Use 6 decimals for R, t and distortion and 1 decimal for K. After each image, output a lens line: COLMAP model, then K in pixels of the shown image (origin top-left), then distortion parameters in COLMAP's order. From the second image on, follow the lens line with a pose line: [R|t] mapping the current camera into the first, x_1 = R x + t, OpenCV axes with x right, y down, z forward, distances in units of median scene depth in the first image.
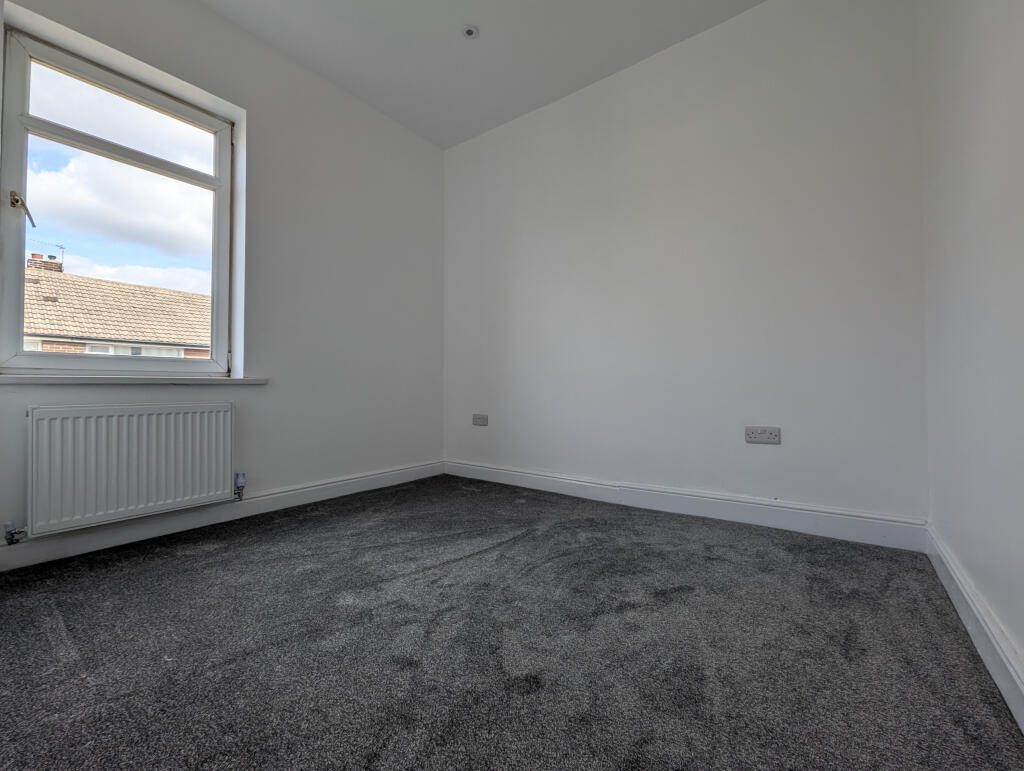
lens RADIAL K [[420.6, 0, 504.6], [0, 420.6, 384.7], [0, 0, 1]] dist [0.000476, -0.000124]
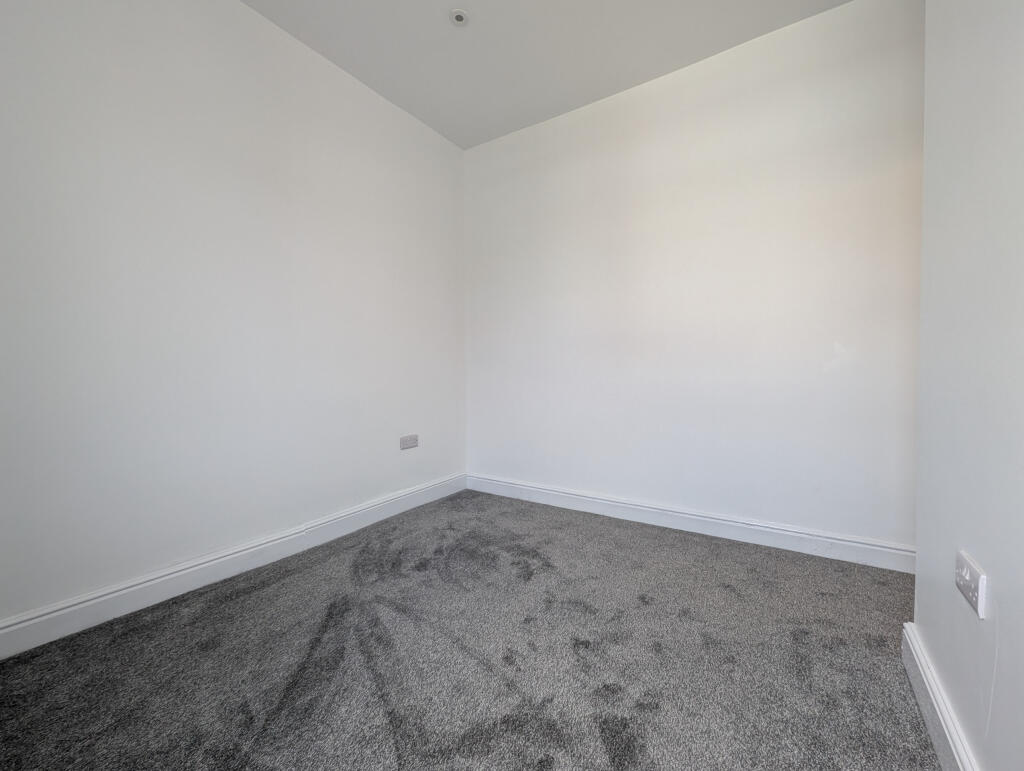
lens RADIAL K [[420.6, 0, 504.6], [0, 420.6, 384.0], [0, 0, 1]] dist [0.000476, -0.000124]
pose [[-0.046322, -0.028013, 0.998534, -0.789300], [-0.000414, 0.999607, 0.028023, -0.110343], [-0.998926, 0.000884, -0.046315, 0.803818]]
